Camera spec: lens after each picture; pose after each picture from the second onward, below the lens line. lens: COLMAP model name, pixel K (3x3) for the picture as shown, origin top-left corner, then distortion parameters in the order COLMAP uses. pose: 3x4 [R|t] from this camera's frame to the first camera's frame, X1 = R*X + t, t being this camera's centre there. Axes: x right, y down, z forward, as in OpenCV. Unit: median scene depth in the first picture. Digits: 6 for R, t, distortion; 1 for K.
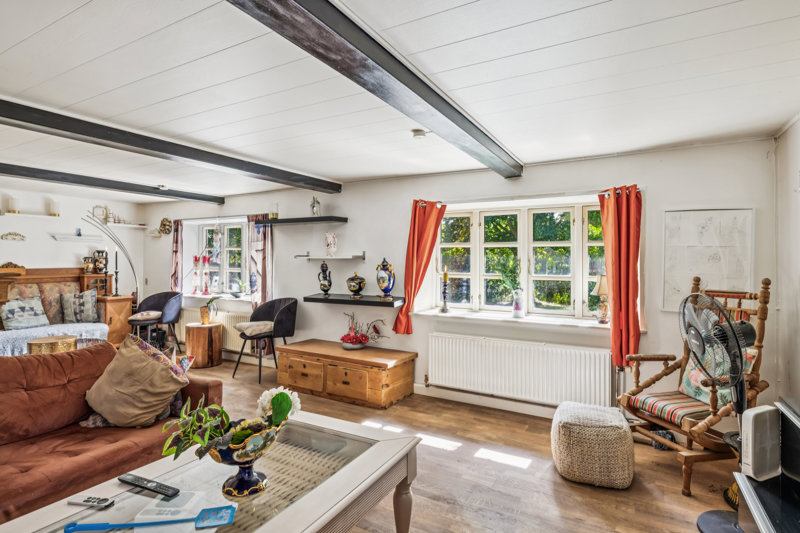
lens RADIAL K [[414.4, 0, 401.0], [0, 414.4, 261.9], [0, 0, 1]] dist [-0.004966, -0.000751]
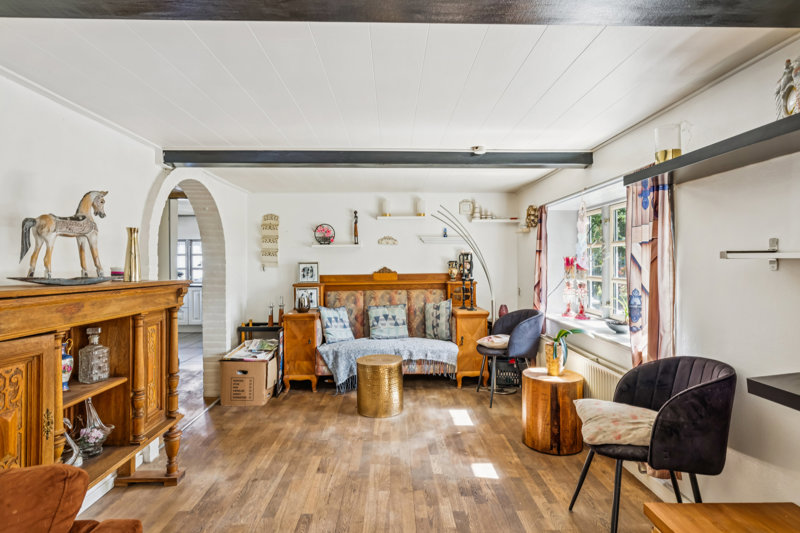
lens RADIAL K [[414.4, 0, 402.7], [0, 414.4, 263.8], [0, 0, 1]] dist [-0.004966, -0.000751]
pose [[0.513276, -0.004443, -0.858212, -0.081034], [0.002359, 0.999990, -0.003766, -0.003122], [0.858221, -0.000092, 0.513281, 0.508178]]
